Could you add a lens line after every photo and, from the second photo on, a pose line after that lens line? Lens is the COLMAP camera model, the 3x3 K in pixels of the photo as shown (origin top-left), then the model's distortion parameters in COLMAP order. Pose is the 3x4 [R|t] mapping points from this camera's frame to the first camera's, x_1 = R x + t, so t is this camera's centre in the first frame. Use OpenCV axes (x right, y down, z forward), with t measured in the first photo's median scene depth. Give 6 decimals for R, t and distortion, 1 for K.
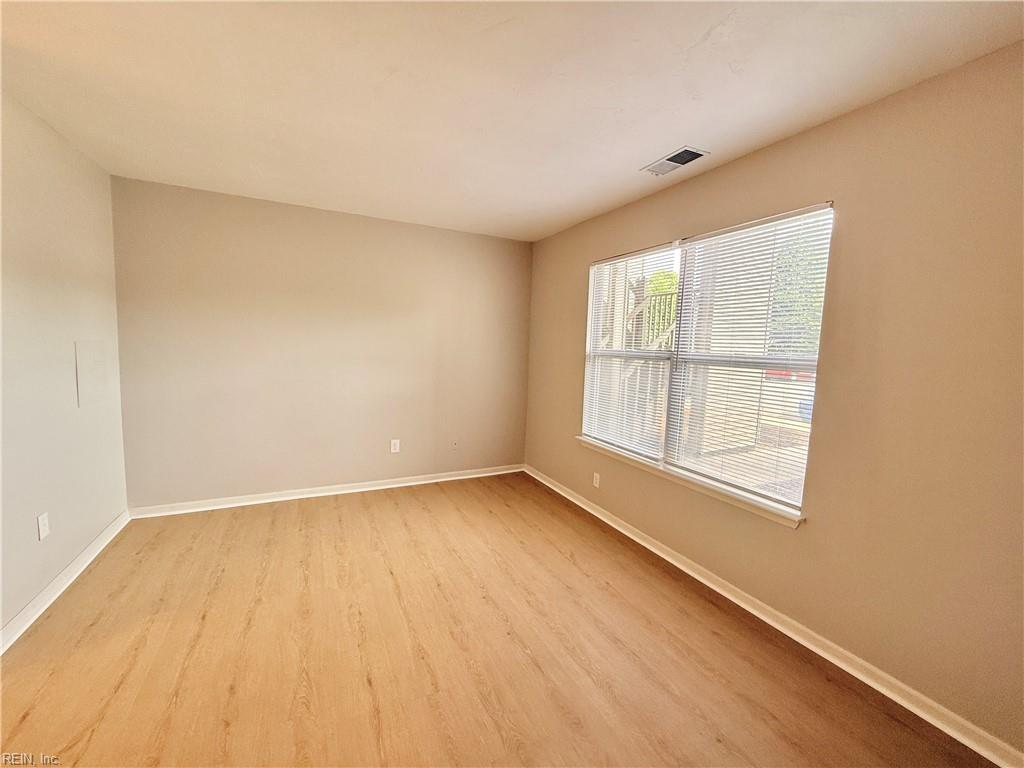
lens RADIAL K [[409.4, 0, 509.8], [0, 409.4, 386.6], [0, 0, 1]] dist [-0.007745, -0.000743]
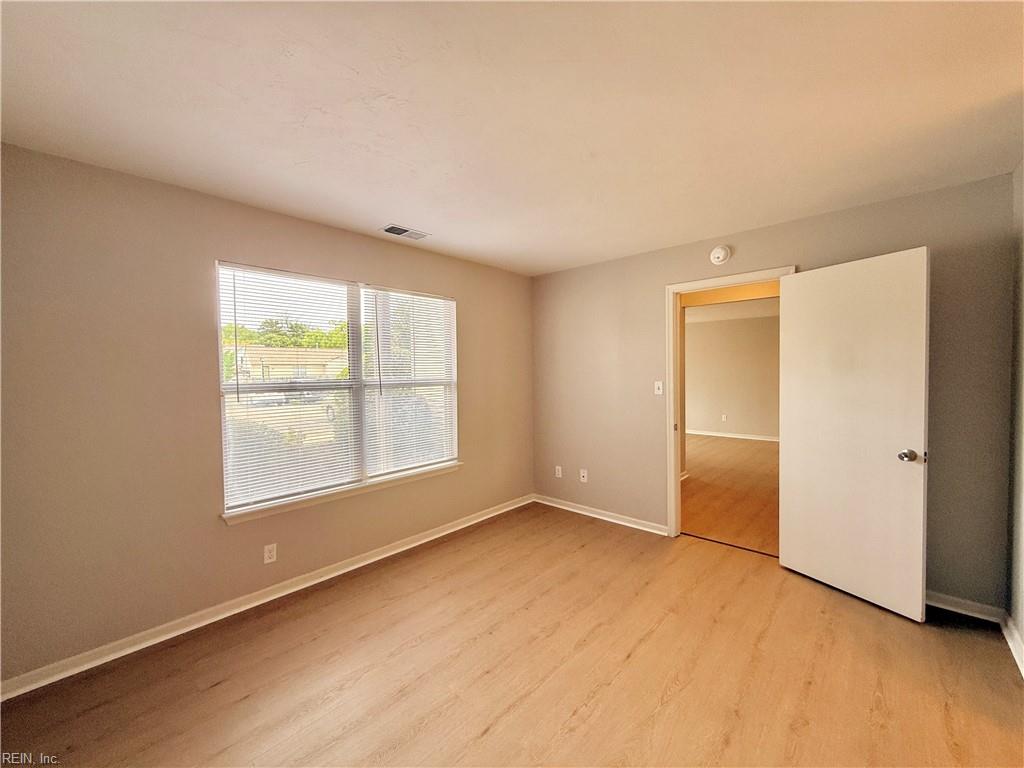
lens RADIAL K [[409.4, 0, 510.5], [0, 409.4, 377.1], [0, 0, 1]] dist [-0.007745, -0.000743]
pose [[-0.361706, -0.046399, 0.931137, -1.185310], [0.099020, 0.991199, 0.087857, -0.222500], [-0.927019, 0.123980, -0.353928, 1.494042]]
